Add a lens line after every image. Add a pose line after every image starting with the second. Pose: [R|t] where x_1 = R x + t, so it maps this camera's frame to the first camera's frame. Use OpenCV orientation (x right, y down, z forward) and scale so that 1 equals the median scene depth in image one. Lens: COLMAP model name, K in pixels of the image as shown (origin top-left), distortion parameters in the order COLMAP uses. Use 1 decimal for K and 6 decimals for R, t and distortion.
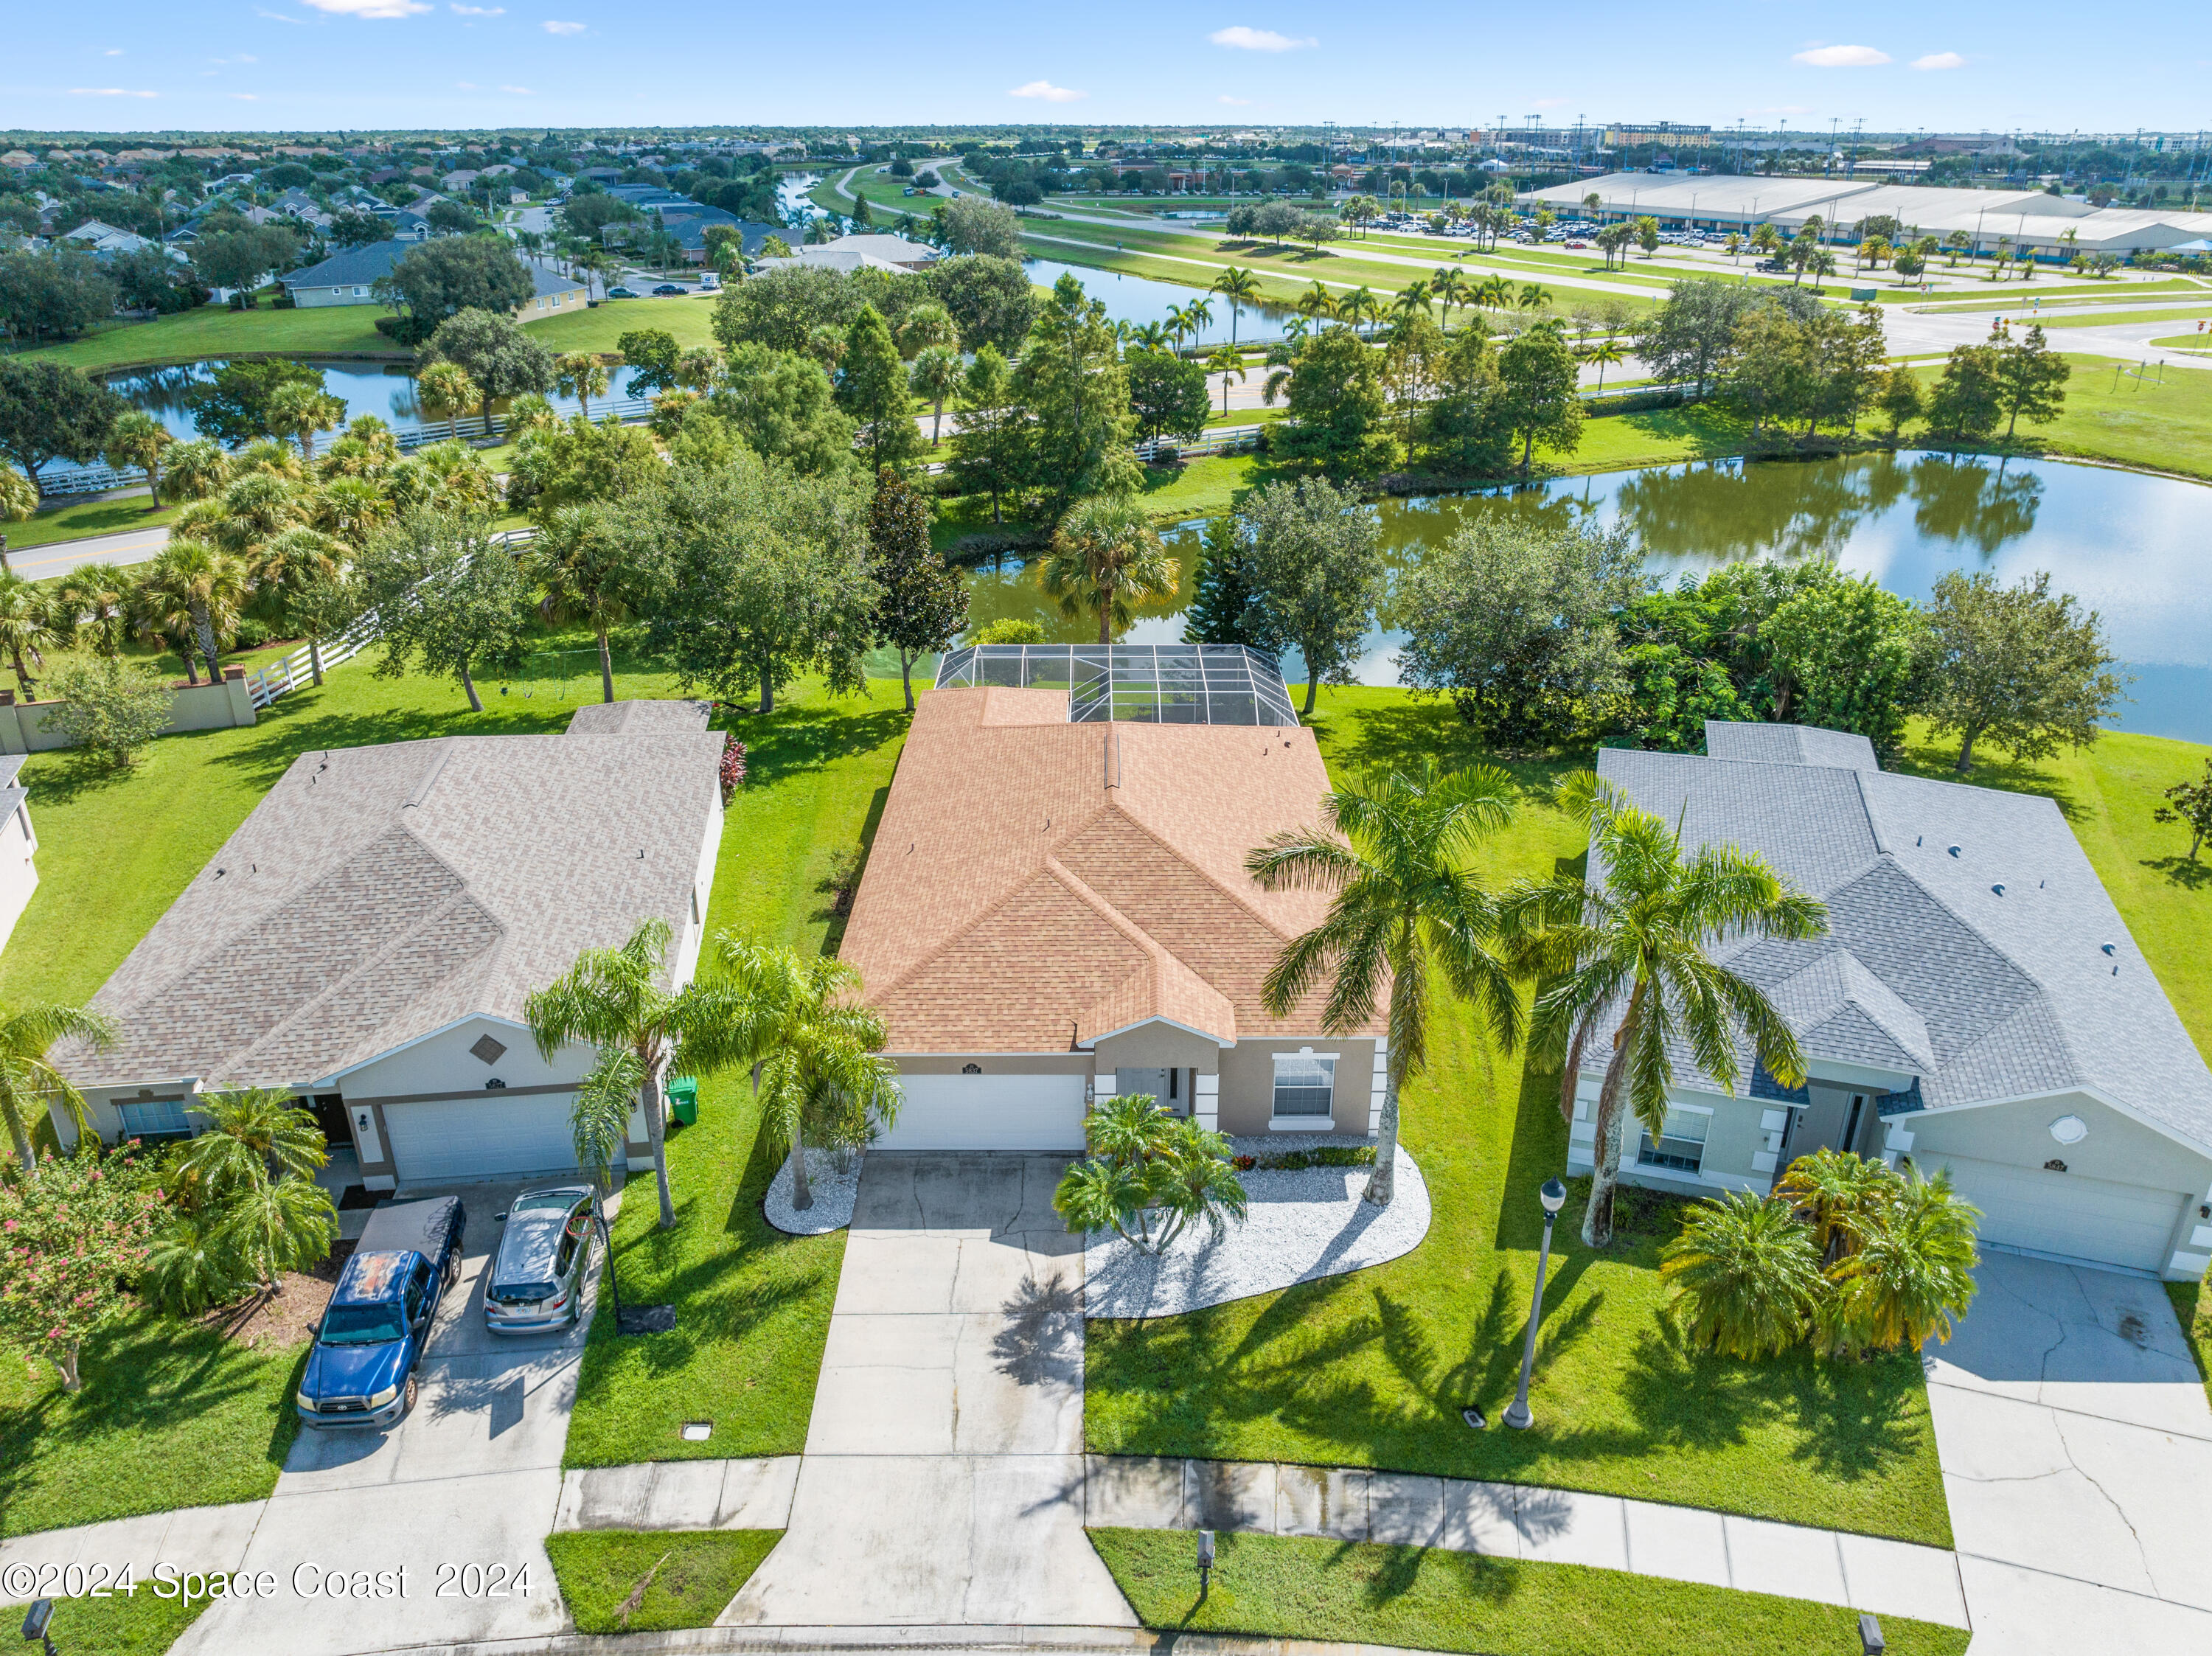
lens RADIAL K [[1559.7, 0, 1121.1], [0, 1559.7, 820.9], [0, 0, 1]] dist [-0.050385, 0.018139]
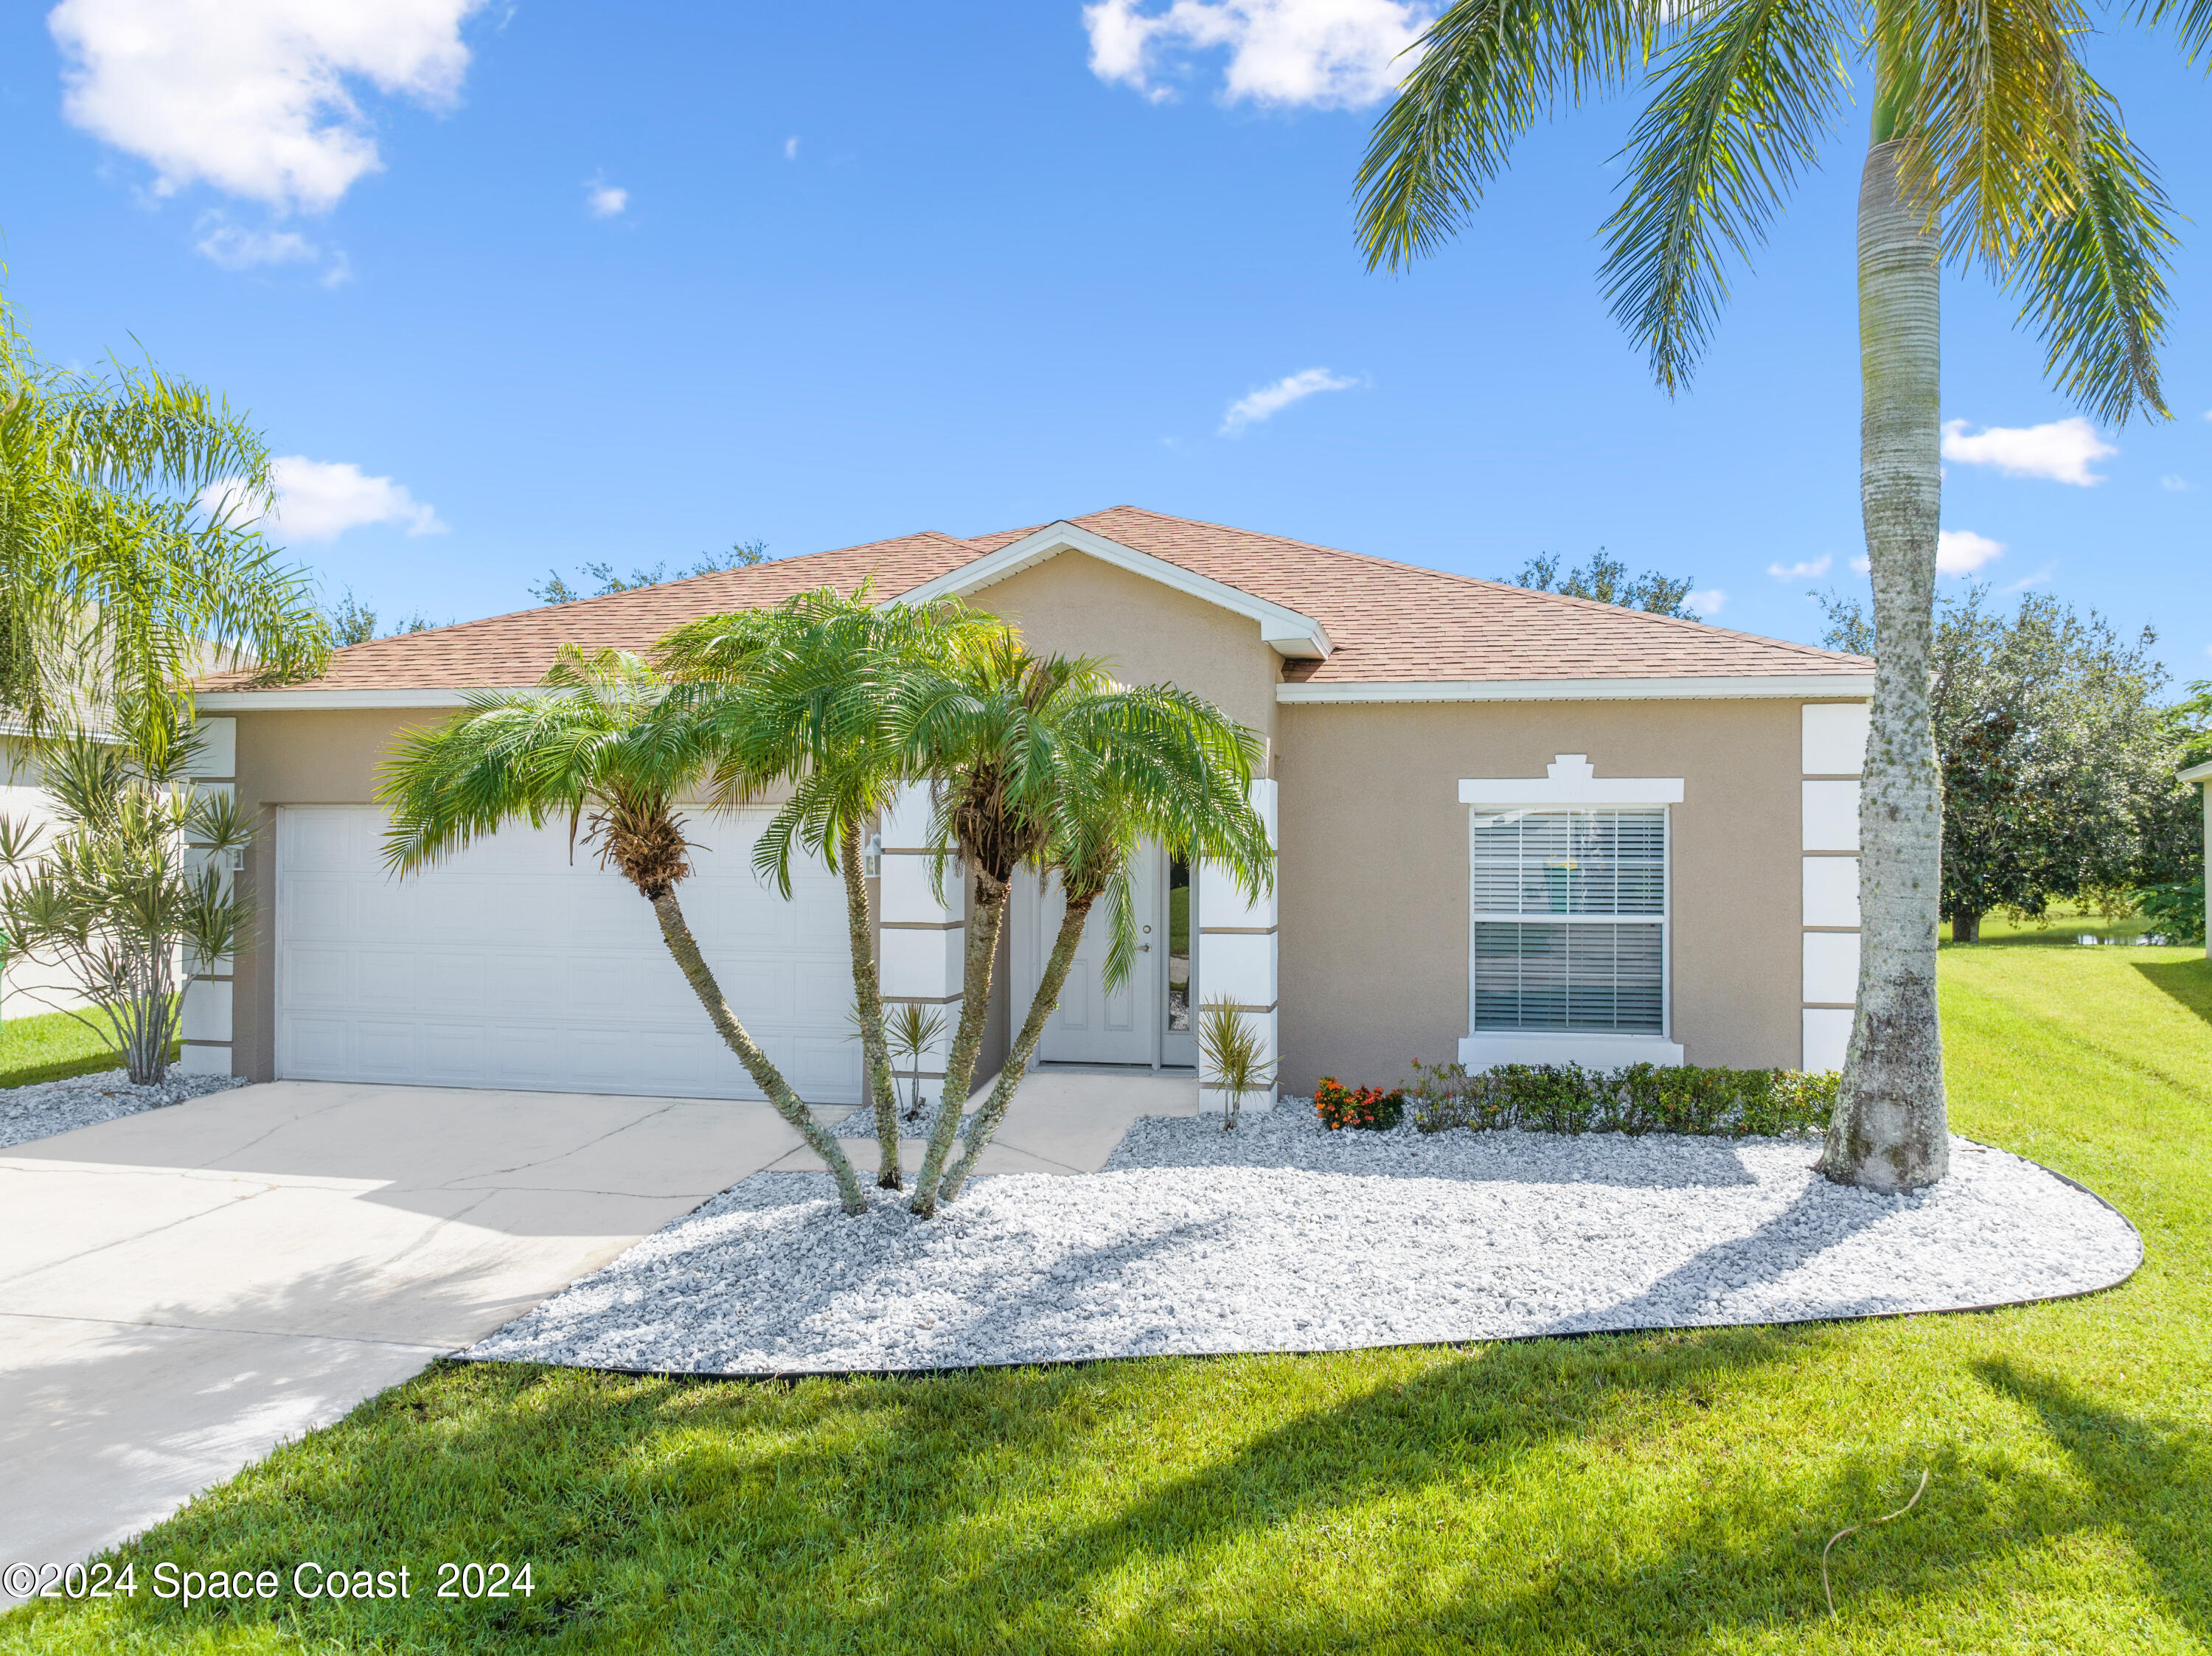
lens RADIAL K [[1559.7, 0, 1115.5], [0, 1559.7, 811.8], [0, 0, 1]] dist [-0.050385, 0.018139]
pose [[0.981141, -0.003373, -0.193264, 0.094076], [-0.079964, 0.903194, -0.421719, 0.307145], [0.175977, 0.429220, 0.885891, 0.745067]]
